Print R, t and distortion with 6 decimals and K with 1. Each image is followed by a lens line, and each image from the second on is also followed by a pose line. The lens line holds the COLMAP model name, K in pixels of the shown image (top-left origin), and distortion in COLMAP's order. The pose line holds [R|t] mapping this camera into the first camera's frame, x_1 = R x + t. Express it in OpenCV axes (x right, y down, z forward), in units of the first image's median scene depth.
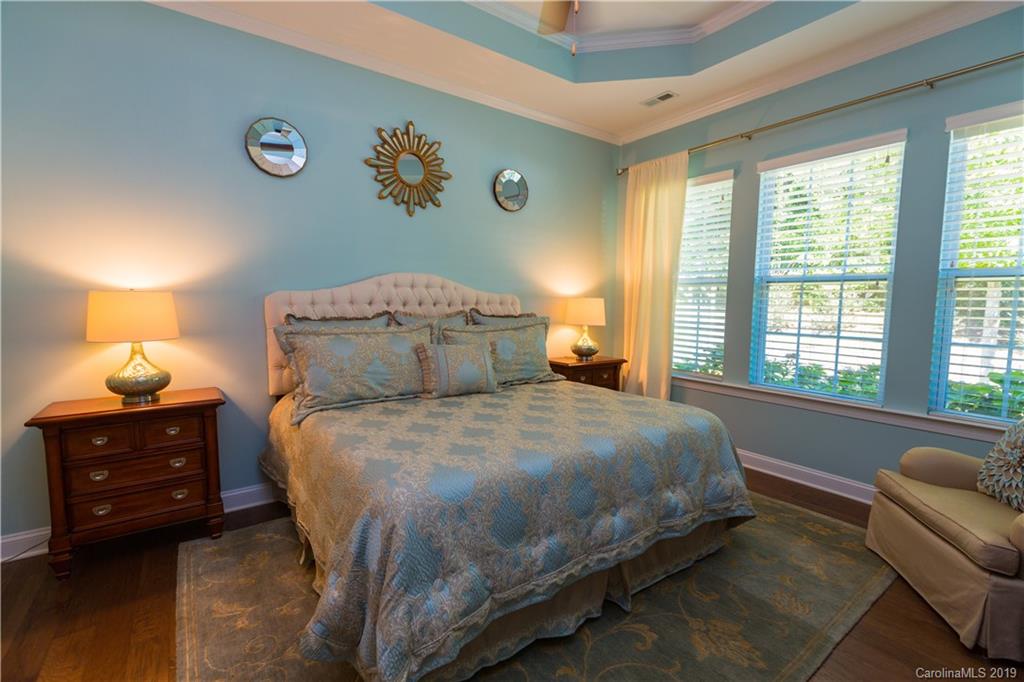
lens RADIAL K [[464.1, 0, 511.6], [0, 464.1, 344.3], [0, 0, 1]] dist [0.004404, 0.000182]
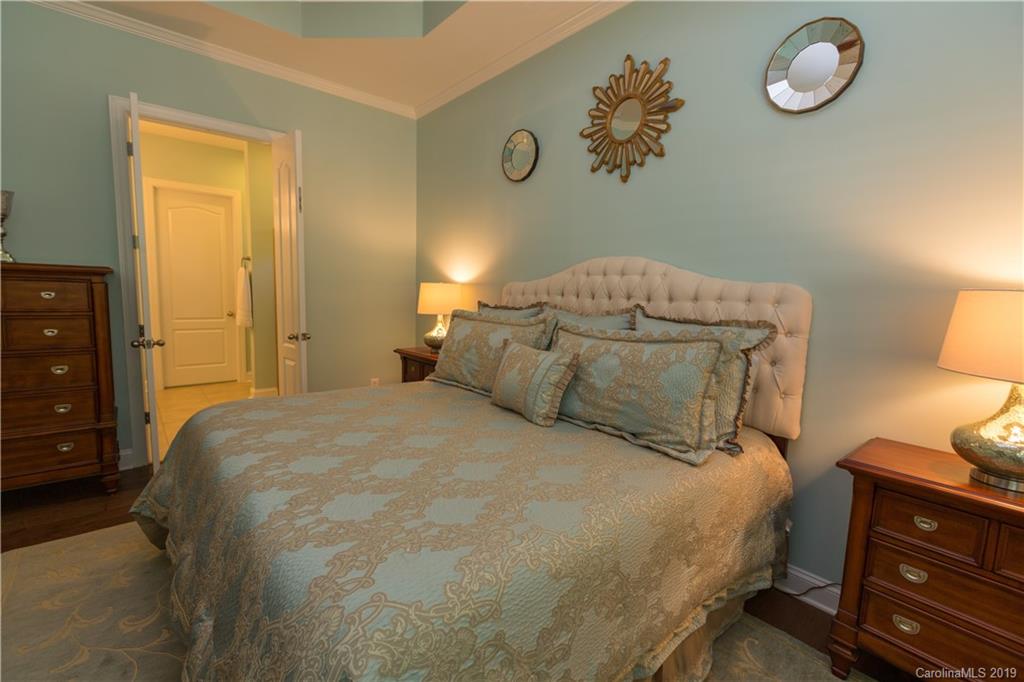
lens RADIAL K [[464.1, 0, 511.0], [0, 464.1, 338.9], [0, 0, 1]] dist [0.004404, 0.000182]
pose [[0.077514, 0.098112, -0.992152, 0.566711], [-0.121729, 0.988632, 0.088254, -0.067848], [0.989532, 0.113932, 0.088576, 0.800580]]
